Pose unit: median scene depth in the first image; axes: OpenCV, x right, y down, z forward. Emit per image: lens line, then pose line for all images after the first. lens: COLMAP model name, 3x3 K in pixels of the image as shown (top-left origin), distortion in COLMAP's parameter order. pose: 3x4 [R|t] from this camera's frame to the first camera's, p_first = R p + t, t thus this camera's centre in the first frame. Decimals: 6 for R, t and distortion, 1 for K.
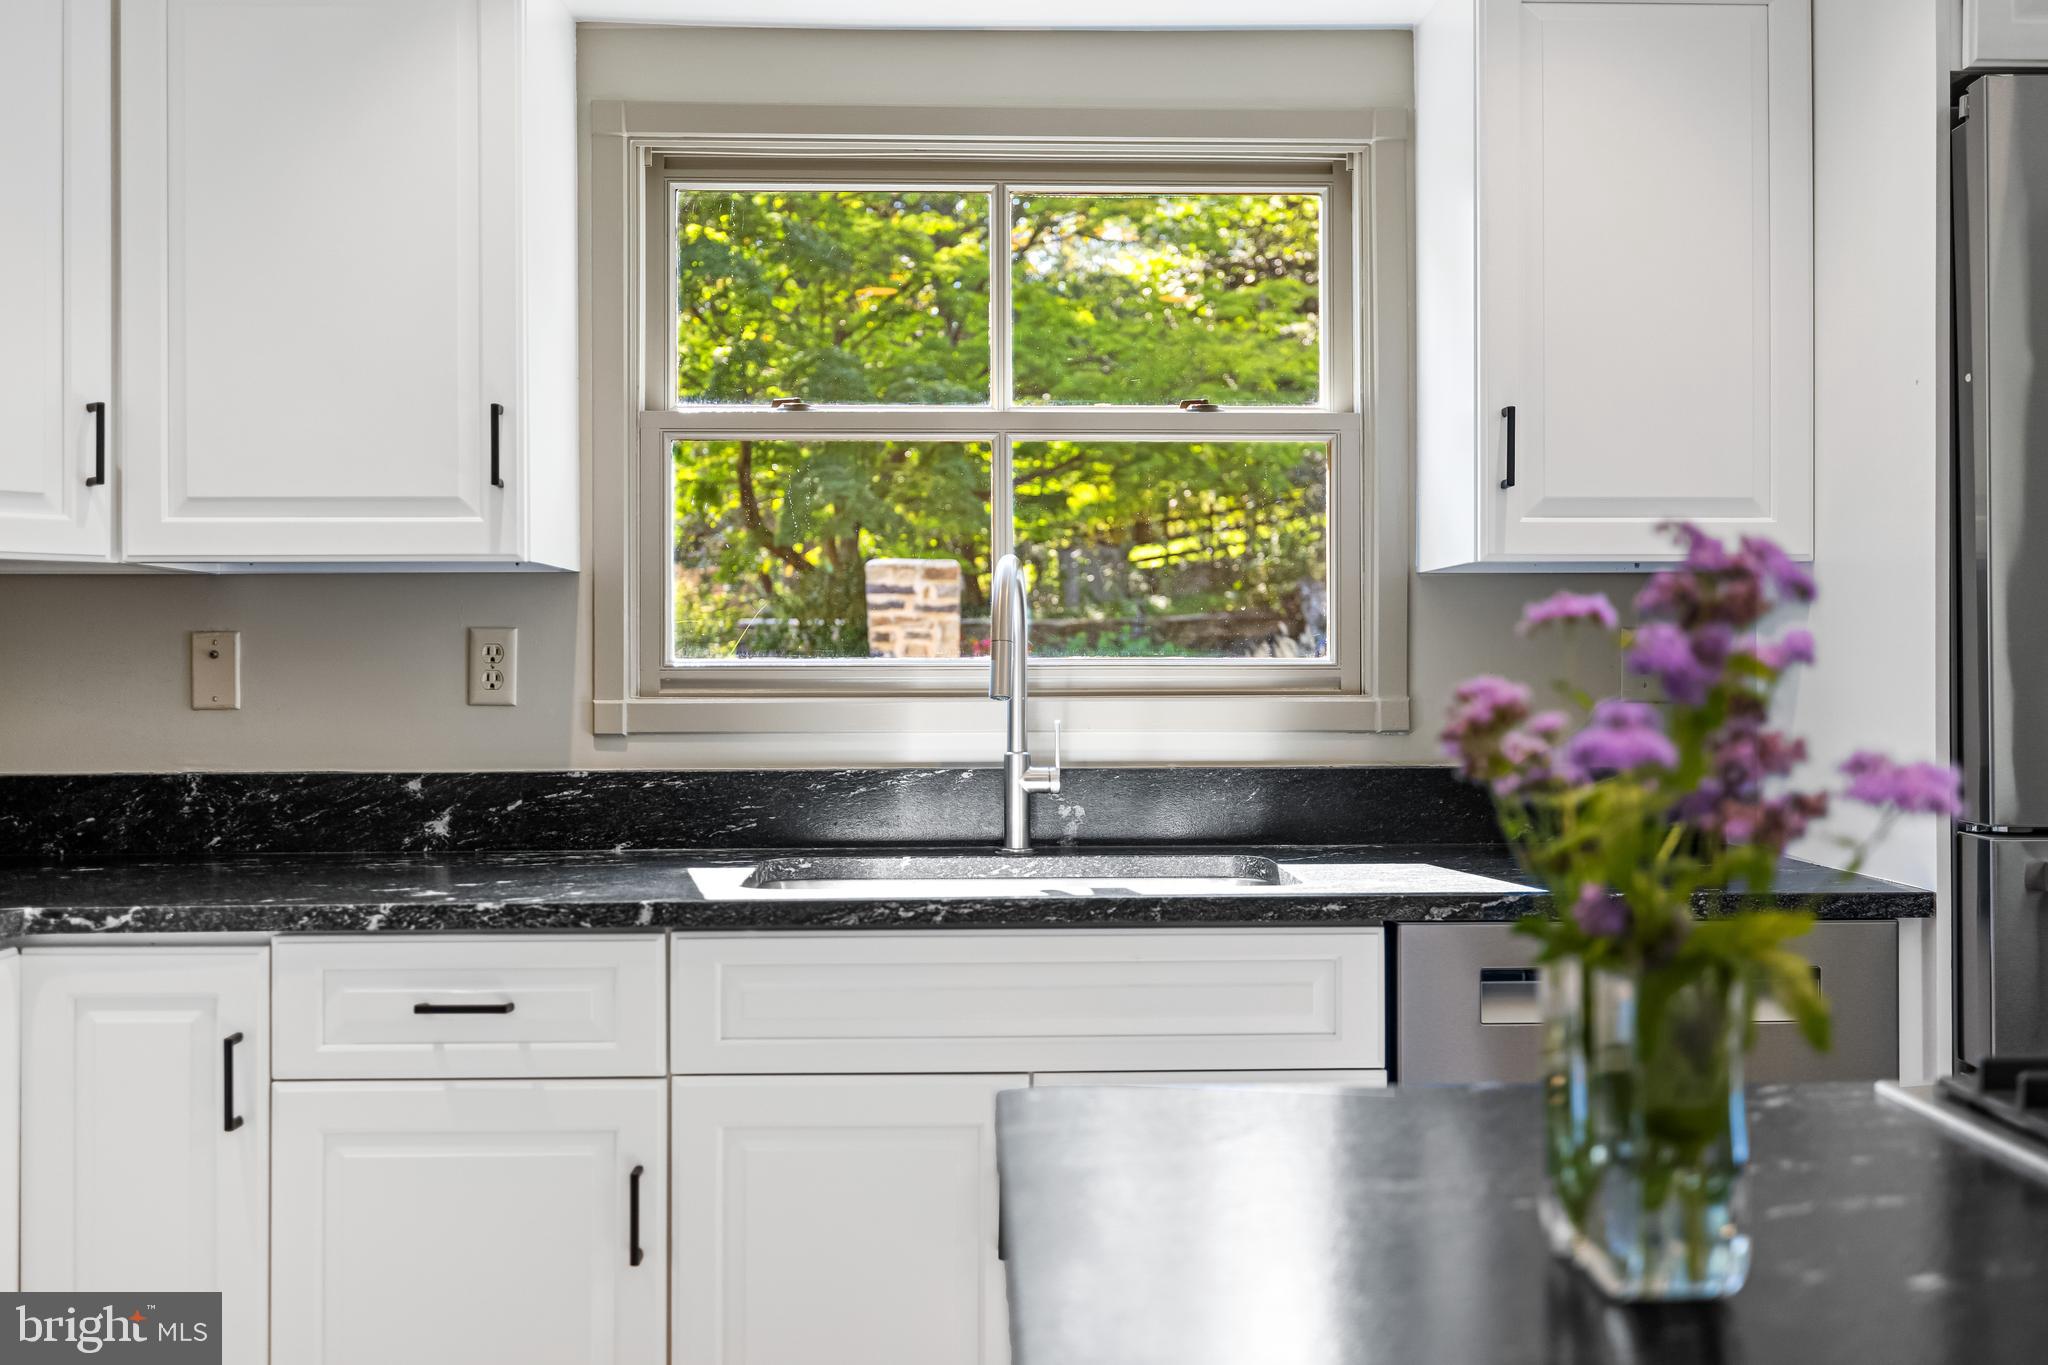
lens RADIAL K [[2050.0, 0, 1021.0], [0, 2050.0, 592.7], [0, 0, 1]] dist [0.009542, 0.000000]
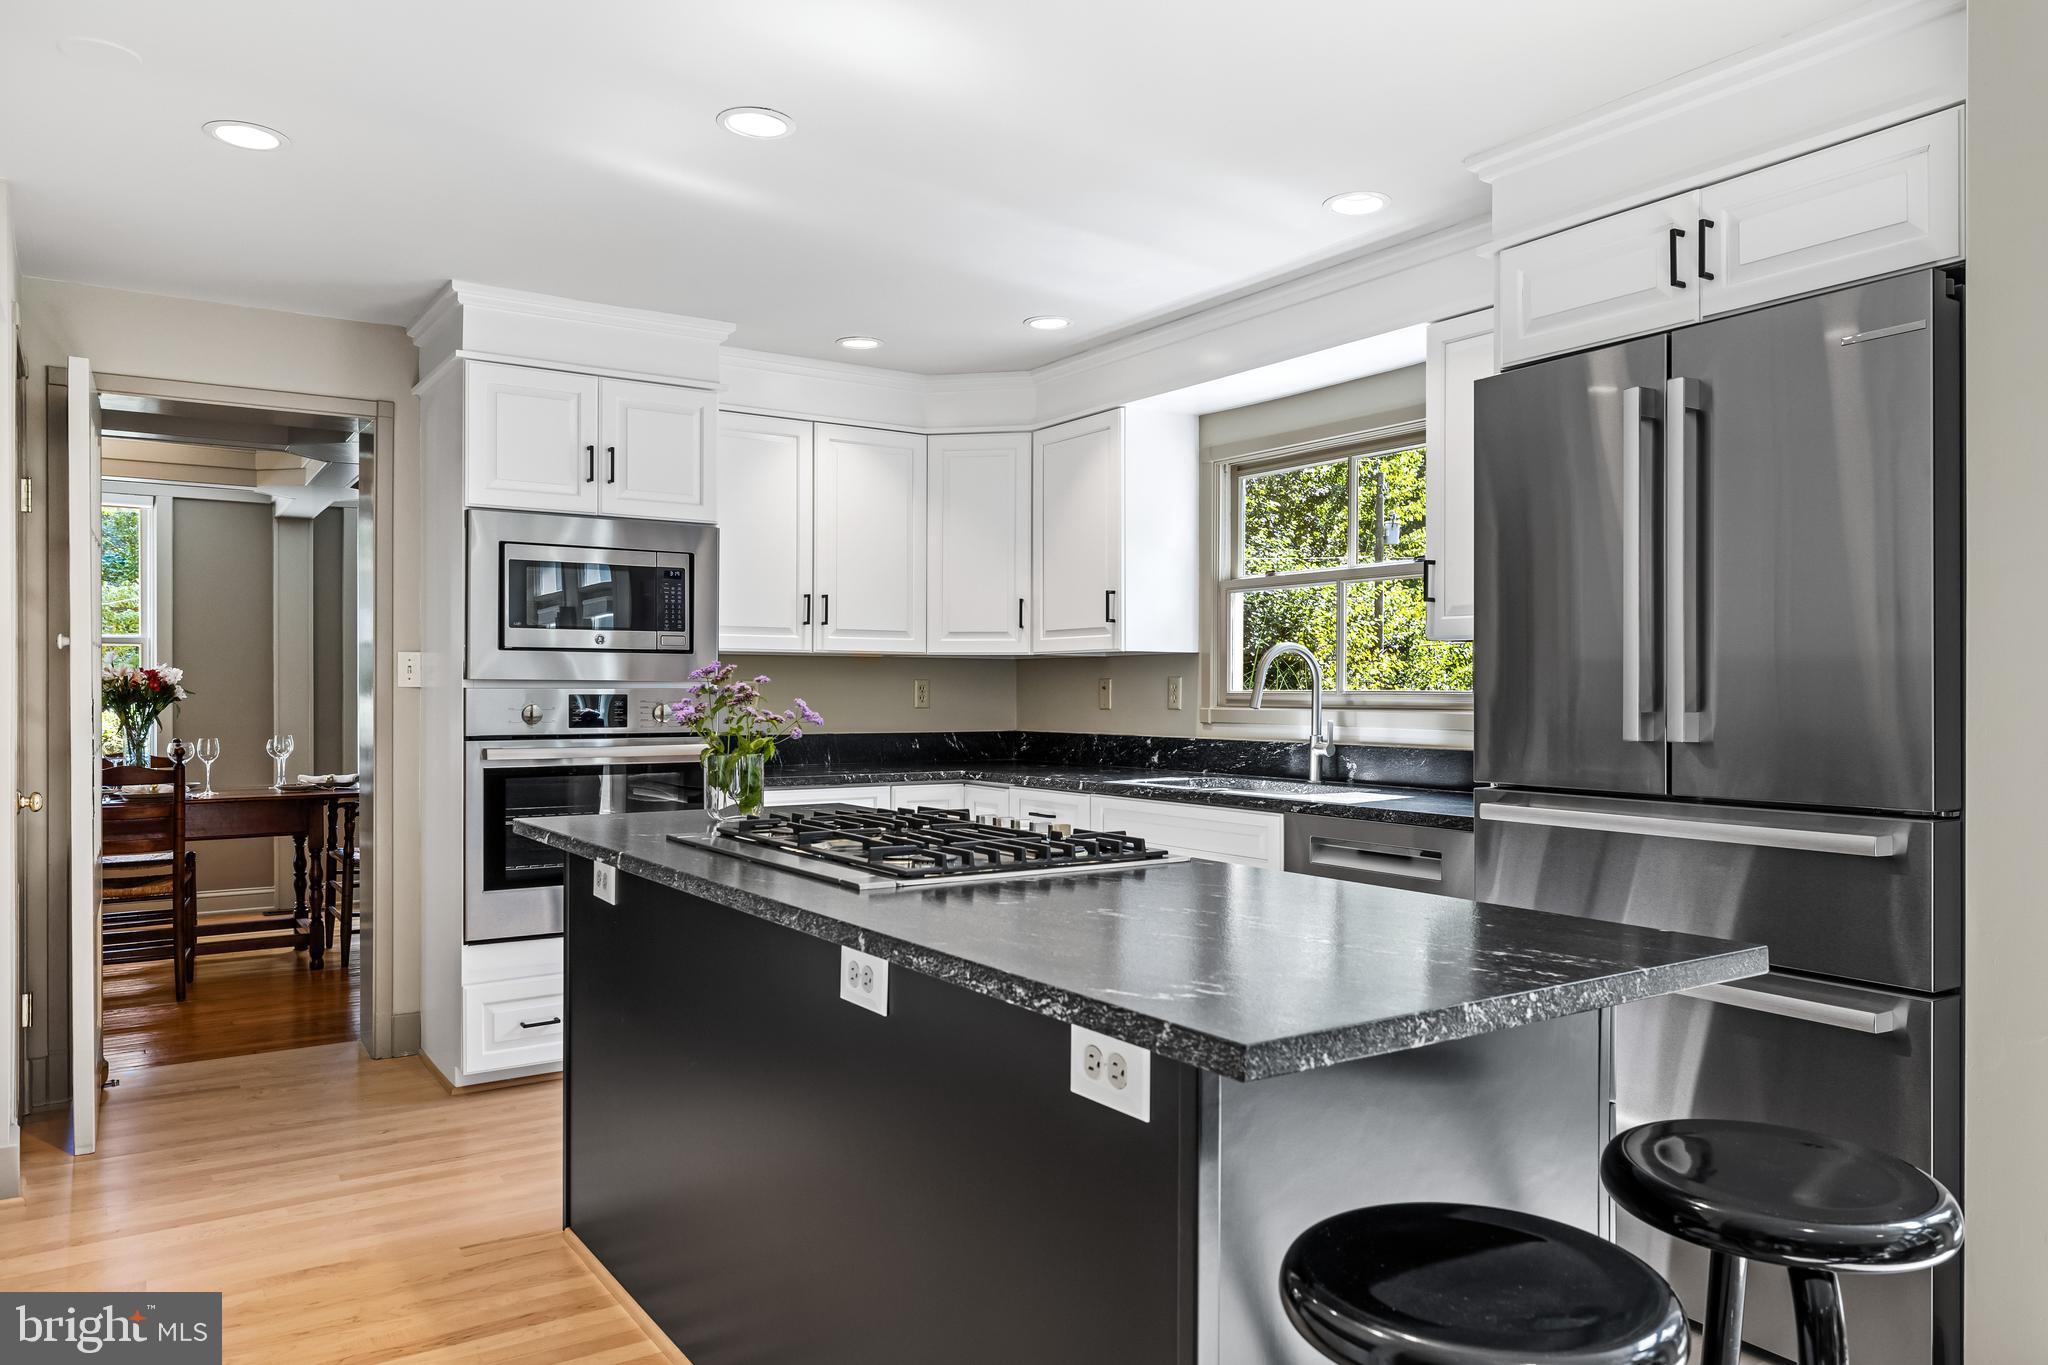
lens RADIAL K [[1397.9, 0, 1020.3], [0, 1397.9, 692.1], [0, 0, 1]] dist [-0.000031, 0.002357]
pose [[0.533696, 0.004040, -0.845667, 1.039276], [0.024506, 0.999495, 0.020241, -0.002774], [0.845321, -0.031527, 0.533327, -0.022294]]
